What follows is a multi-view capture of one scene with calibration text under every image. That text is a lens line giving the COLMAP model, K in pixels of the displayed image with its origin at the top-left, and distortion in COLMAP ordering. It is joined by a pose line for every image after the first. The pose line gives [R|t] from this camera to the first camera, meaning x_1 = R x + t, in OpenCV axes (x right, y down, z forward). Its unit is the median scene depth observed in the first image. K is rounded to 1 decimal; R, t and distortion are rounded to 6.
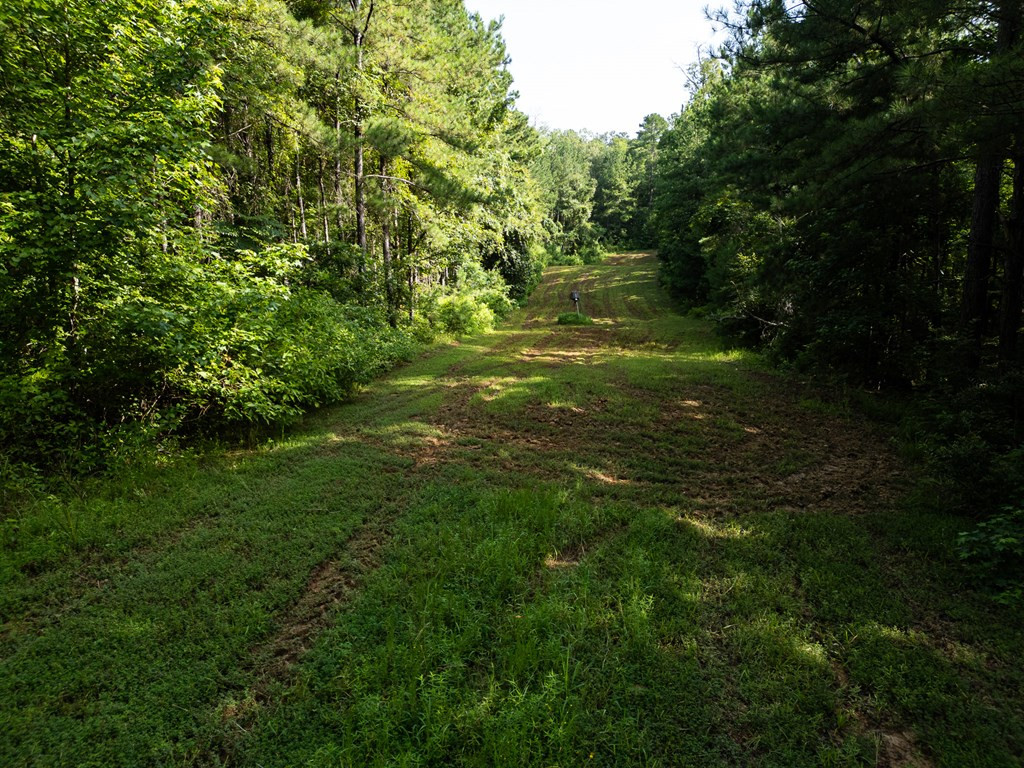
lens RADIAL K [[716.3, 0, 517.2], [0, 716.3, 390.0], [0, 0, 1]] dist [0.053633, 0.000120]
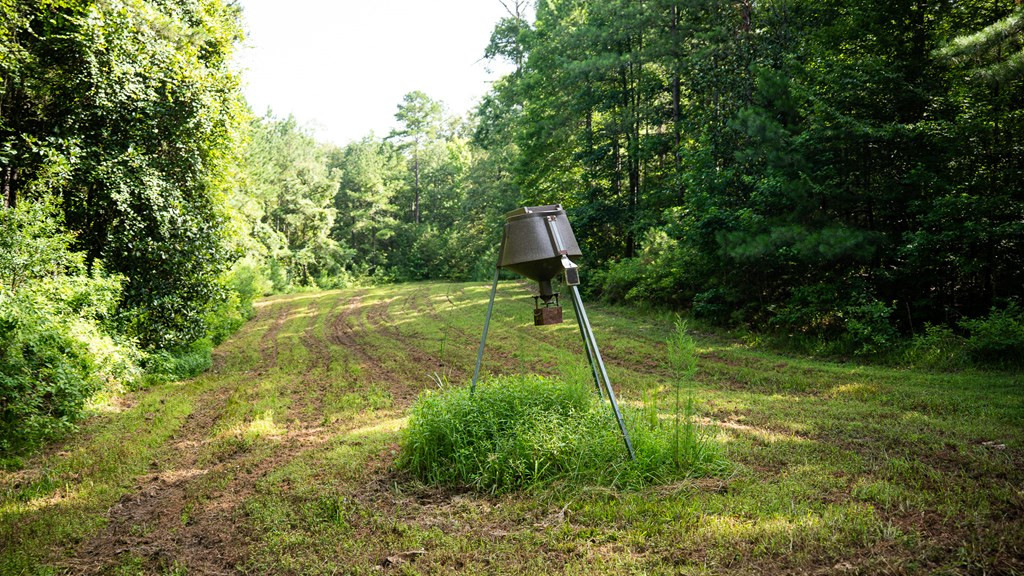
lens RADIAL K [[801.4, 0, 510.1], [0, 801.4, 281.1], [0, 0, 1]] dist [-0.115870, -0.001543]
pose [[0.939377, -0.012956, 0.342641, 0.012253], [0.091421, 0.972577, -0.213861, -0.043435], [-0.330474, 0.232221, 0.914801, 0.391765]]
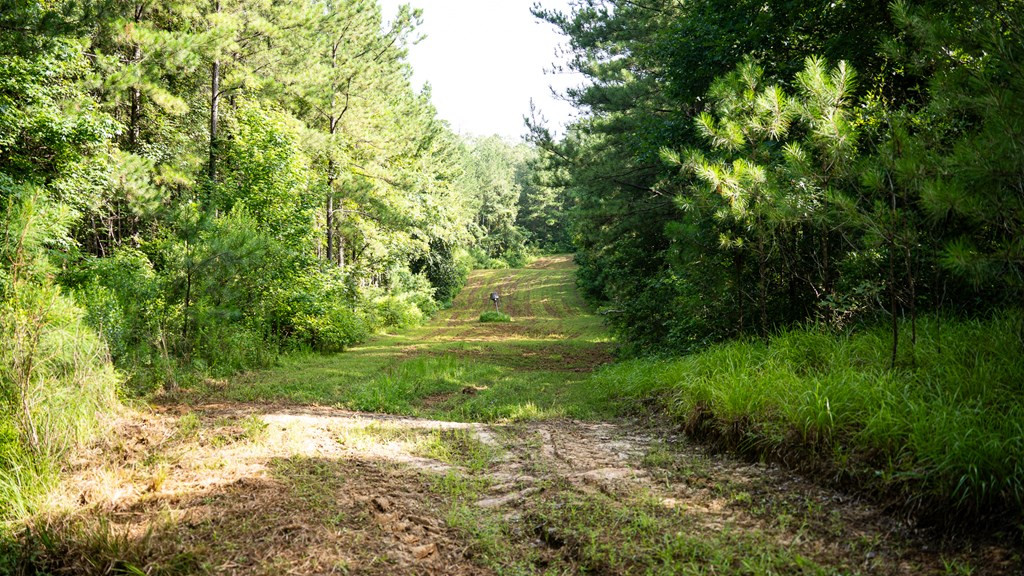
lens RADIAL K [[801.4, 0, 513.6], [0, 801.4, 290.9], [0, 0, 1]] dist [-0.115870, -0.001543]
pose [[0.996091, -0.005133, 0.088182, 0.000400], [0.017624, 0.989786, -0.141468, 0.015801], [-0.086555, 0.142469, 0.986007, -0.100821]]
